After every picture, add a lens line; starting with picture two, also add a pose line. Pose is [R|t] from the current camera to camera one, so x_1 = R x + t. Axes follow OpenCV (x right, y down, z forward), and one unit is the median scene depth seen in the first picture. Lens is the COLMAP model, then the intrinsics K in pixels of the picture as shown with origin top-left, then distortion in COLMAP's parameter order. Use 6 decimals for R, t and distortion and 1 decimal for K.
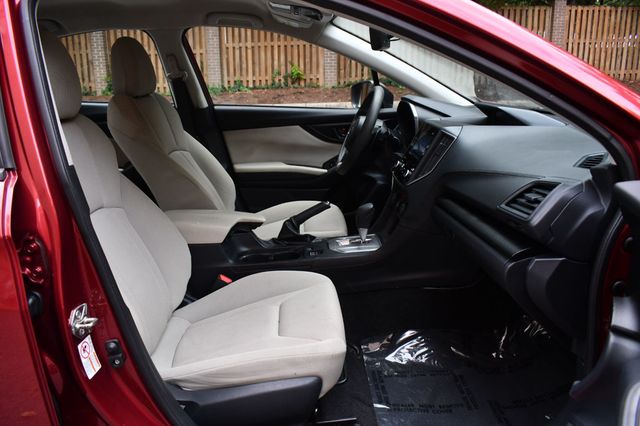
lens RADIAL K [[489.7, 0, 320.0], [0, 489.7, 213.0], [0, 0, 1]] dist [-0.097503, 0.006508]
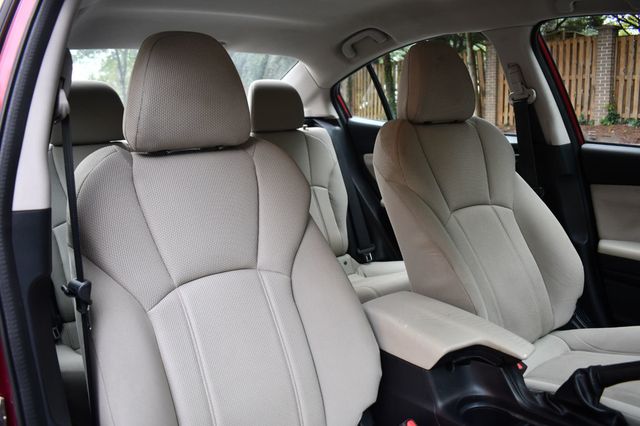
lens RADIAL K [[519.3, 0, 320.0], [0, 519.3, 213.0], [0, 0, 1]] dist [-0.123694, 0.005291]
pose [[0.533146, 0.150016, -0.832616, 0.169381], [-0.206577, 0.977448, 0.043834, -0.097272], [0.820415, 0.148629, 0.552113, 0.406769]]
